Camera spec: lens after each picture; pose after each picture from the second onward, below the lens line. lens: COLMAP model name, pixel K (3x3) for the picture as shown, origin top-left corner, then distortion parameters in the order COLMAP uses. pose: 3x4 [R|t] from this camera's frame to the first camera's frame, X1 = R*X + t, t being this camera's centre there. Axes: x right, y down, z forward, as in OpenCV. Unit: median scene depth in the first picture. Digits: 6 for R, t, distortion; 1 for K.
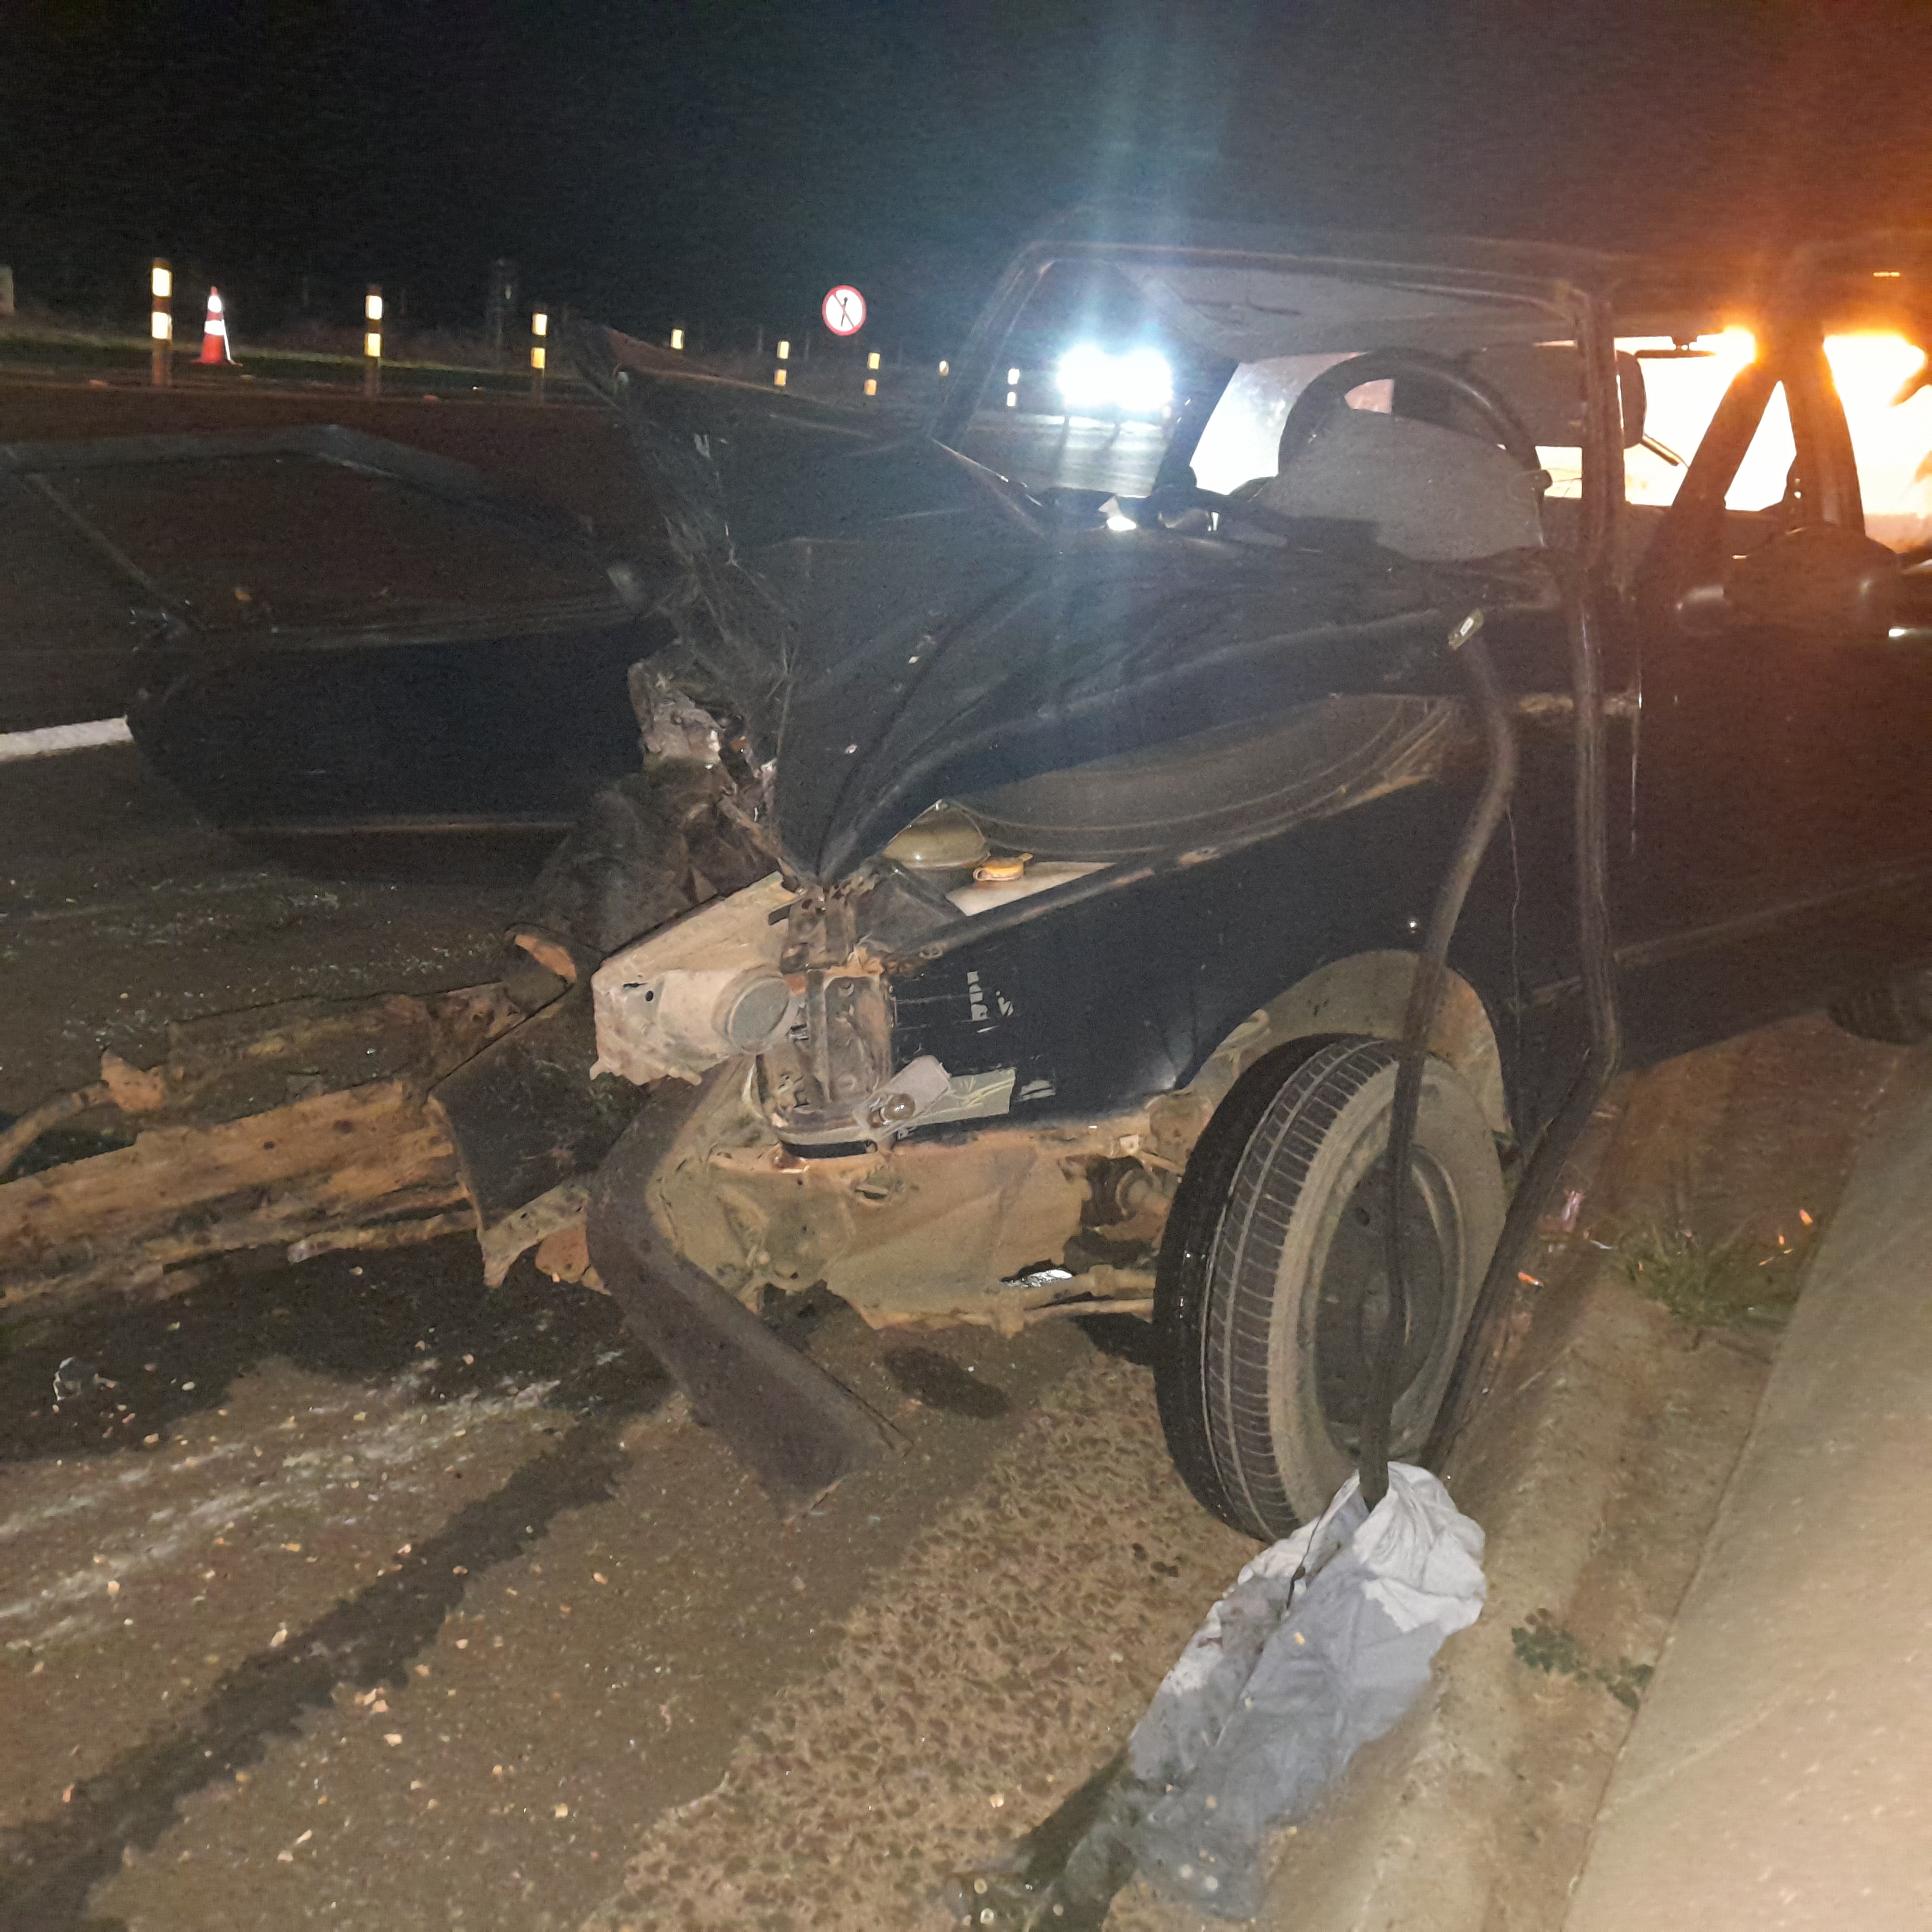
lens RADIAL K [[2124.7, 0, 966.0], [0, 2124.7, 966.0], [0, 0, 1]] dist [0.203570, -0.666333]
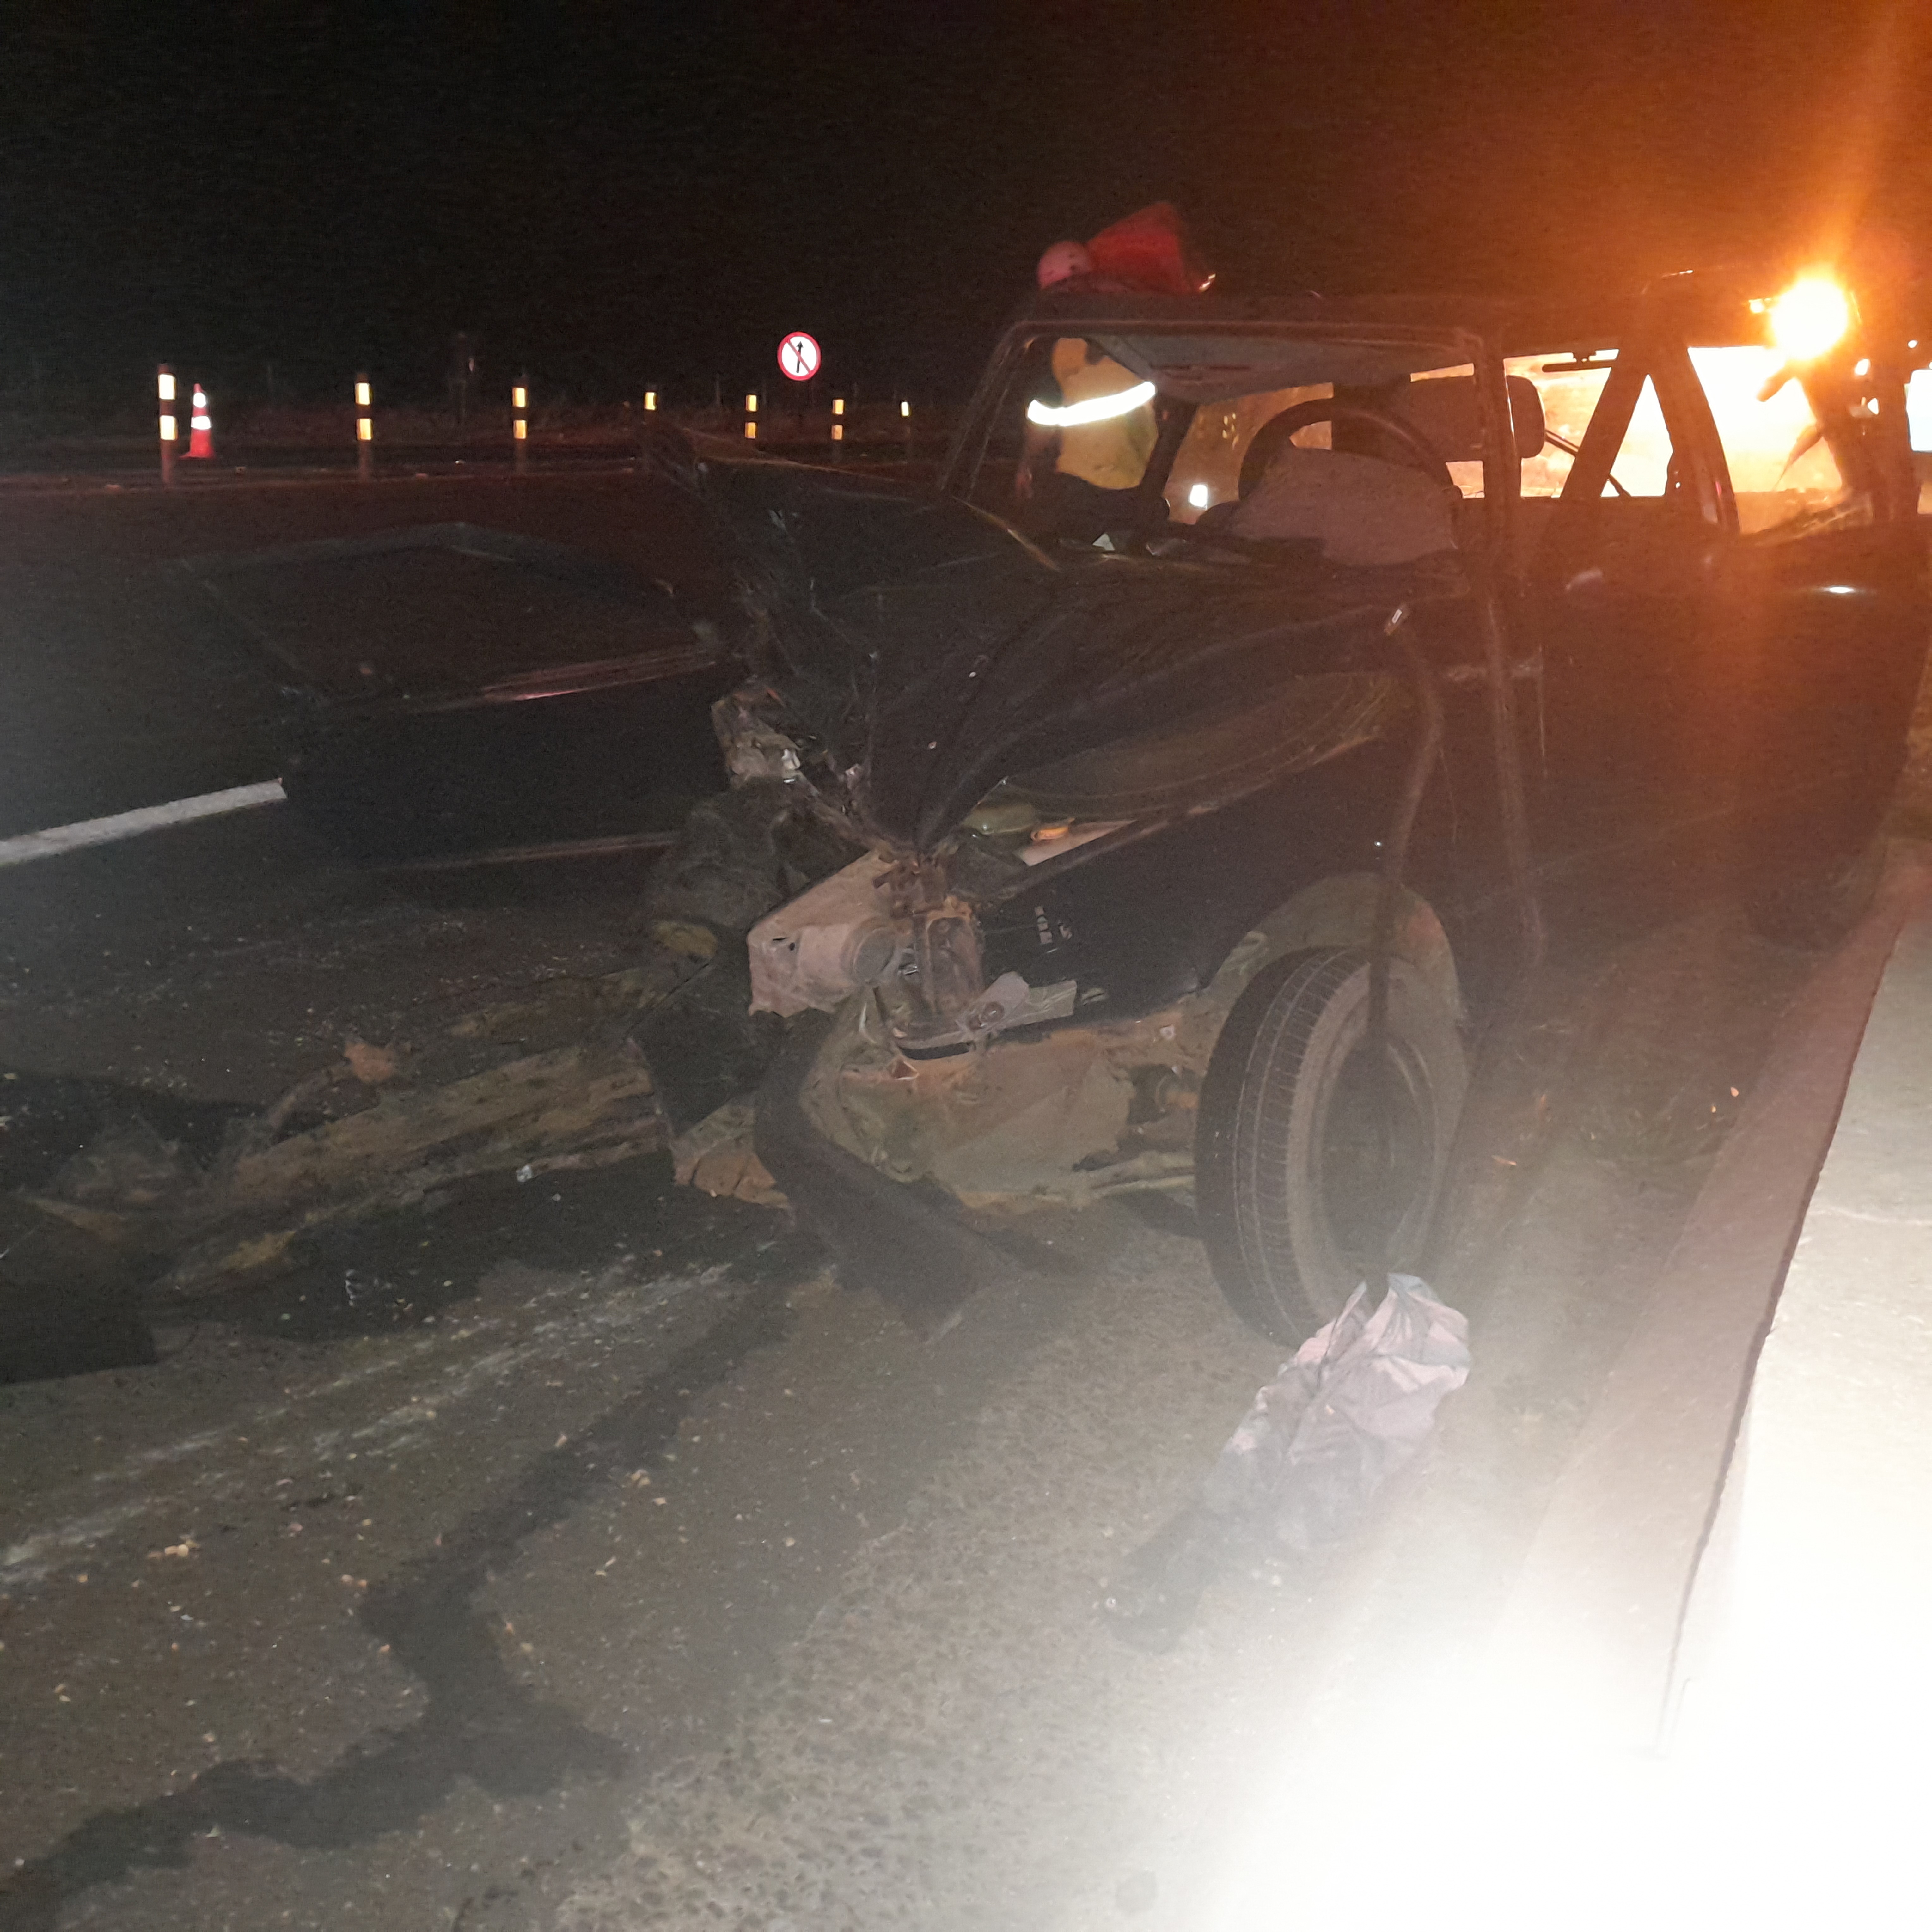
lens RADIAL K [[2096.8, 0, 980.8], [0, 2096.8, 967.9], [0, 0, 1]] dist [0.248900, -0.864166]
pose [[0.997004, -0.076993, 0.007370, -0.041267], [0.077067, 0.996973, -0.010300, 0.046400], [-0.006554, 0.010837, 0.999920, -0.268946]]
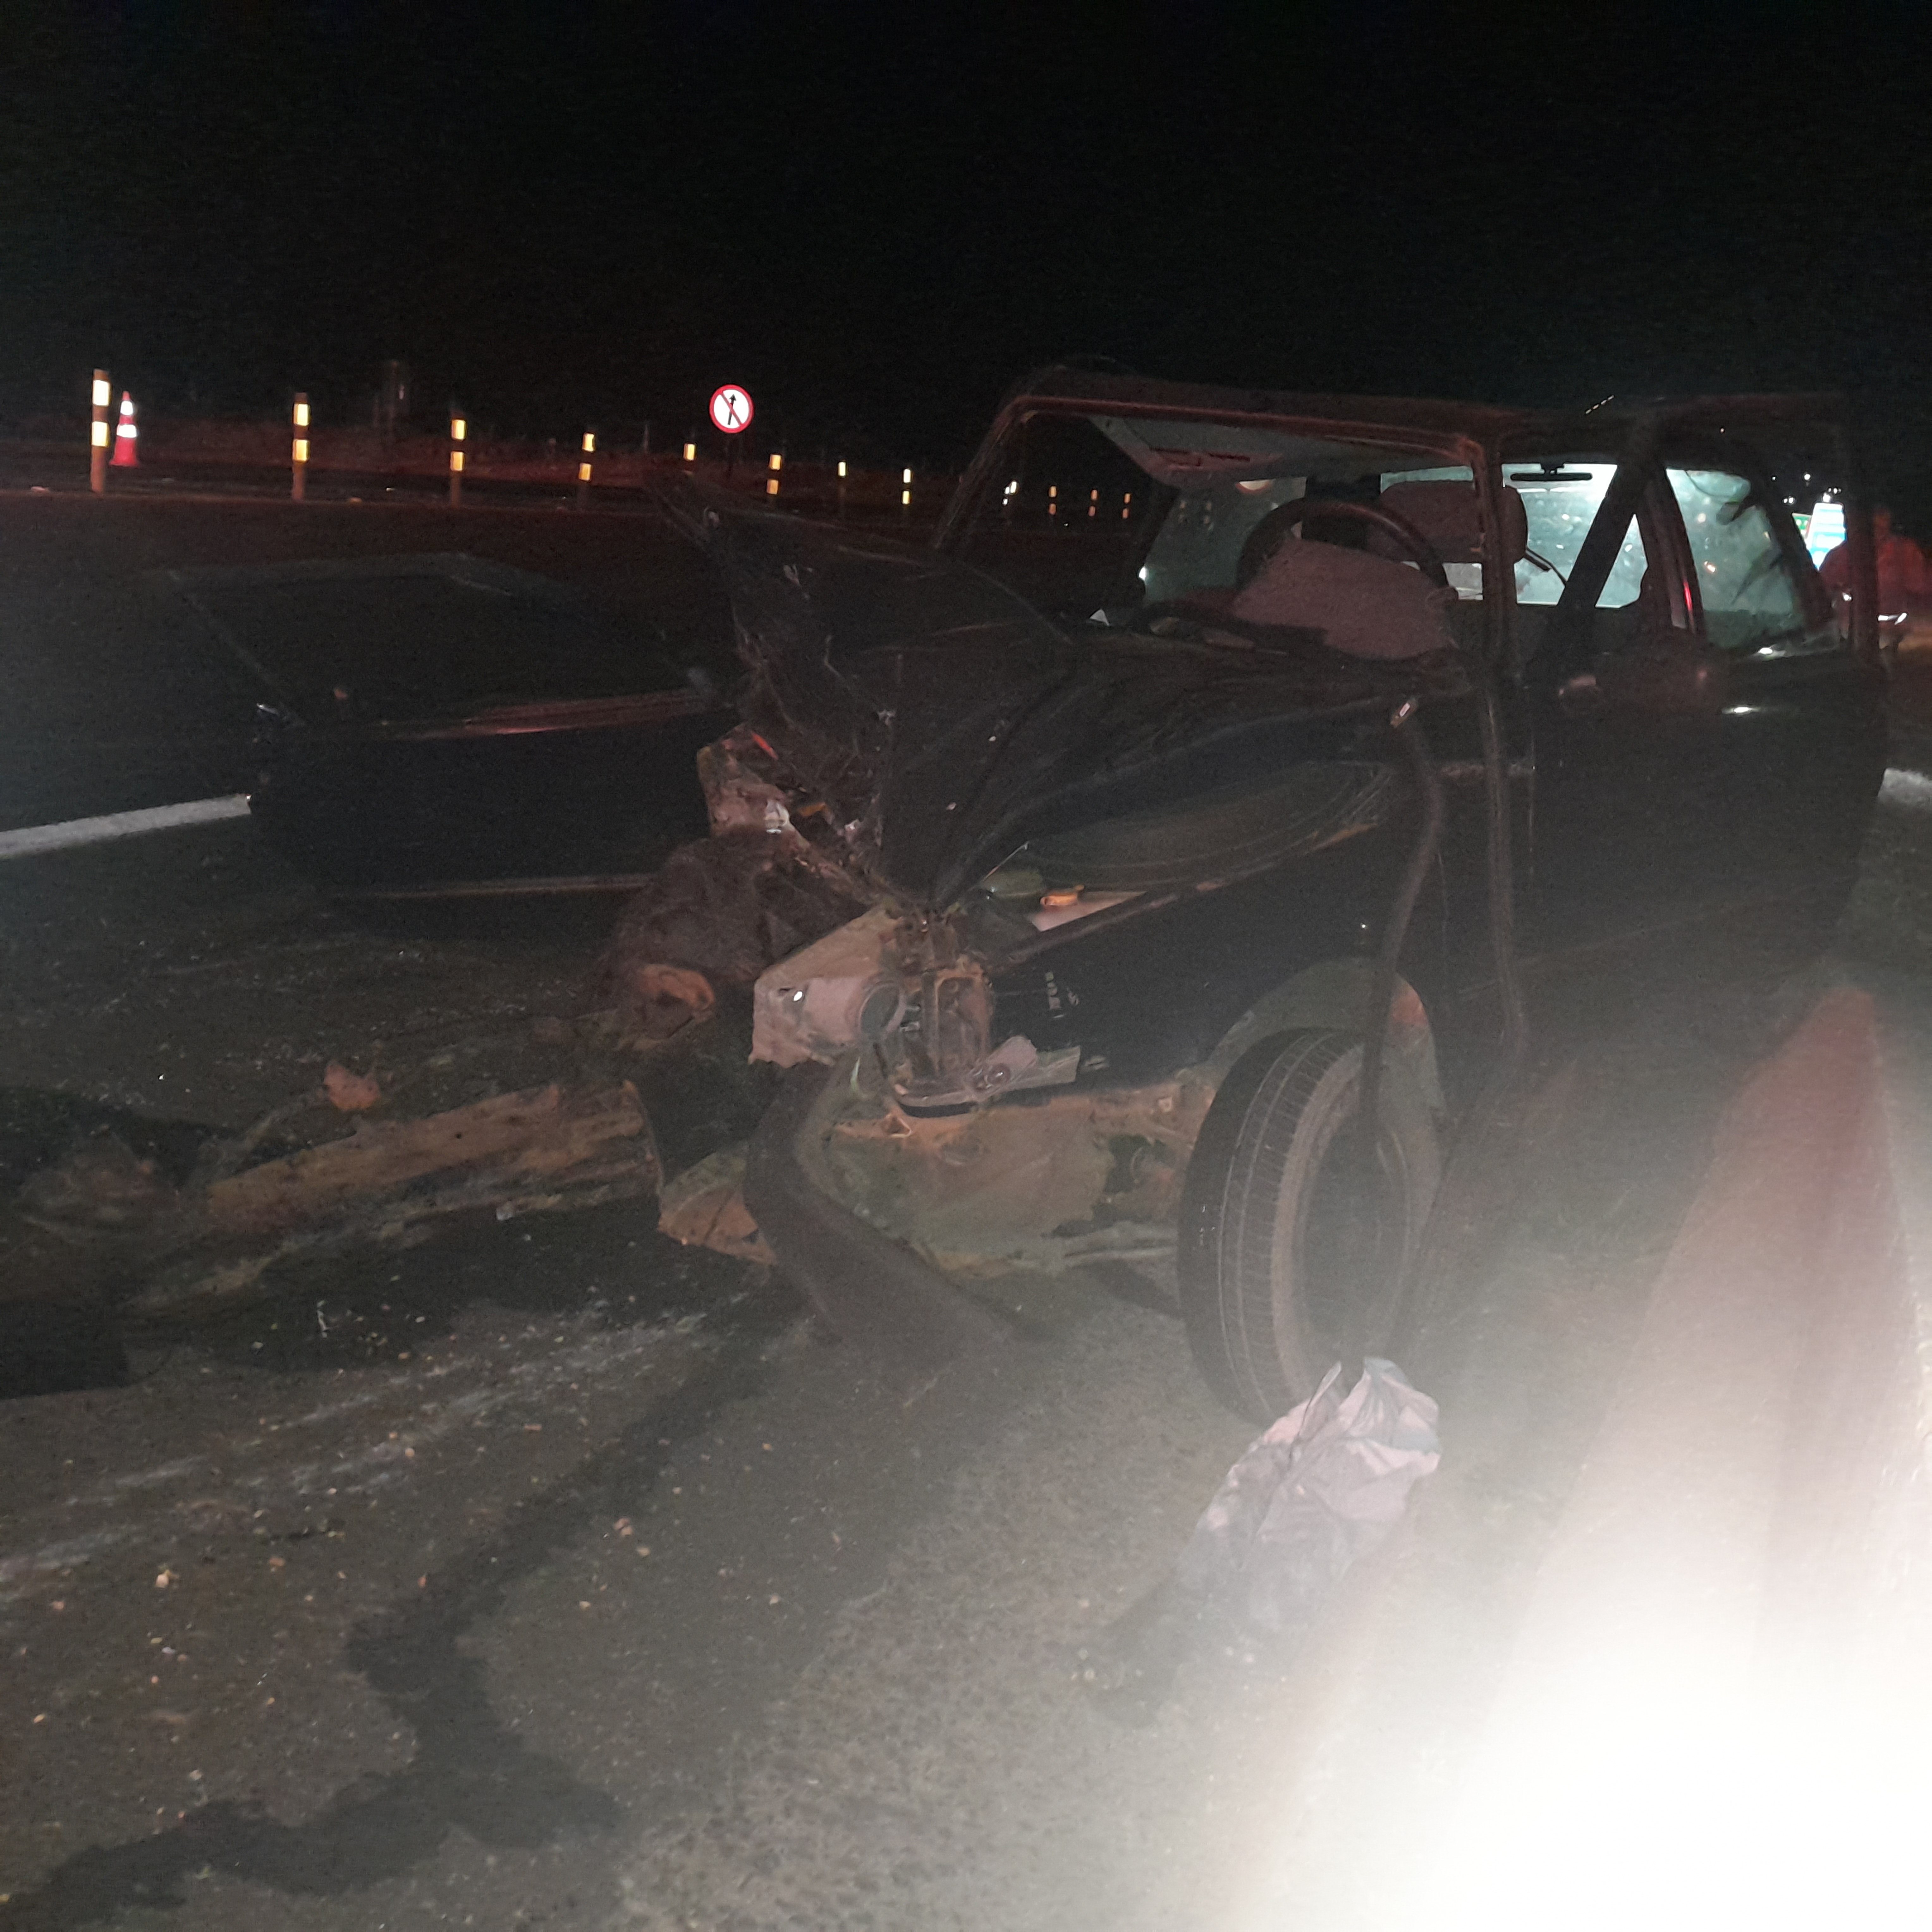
lens RADIAL K [[2101.5, 0, 993.2], [0, 2101.5, 963.8], [0, 0, 1]] dist [0.220804, -0.681773]
pose [[0.997825, -0.017543, 0.063534, -0.104396], [0.020083, 0.999015, -0.039562, 0.044192], [-0.062777, 0.040752, 0.997195, -0.273951]]
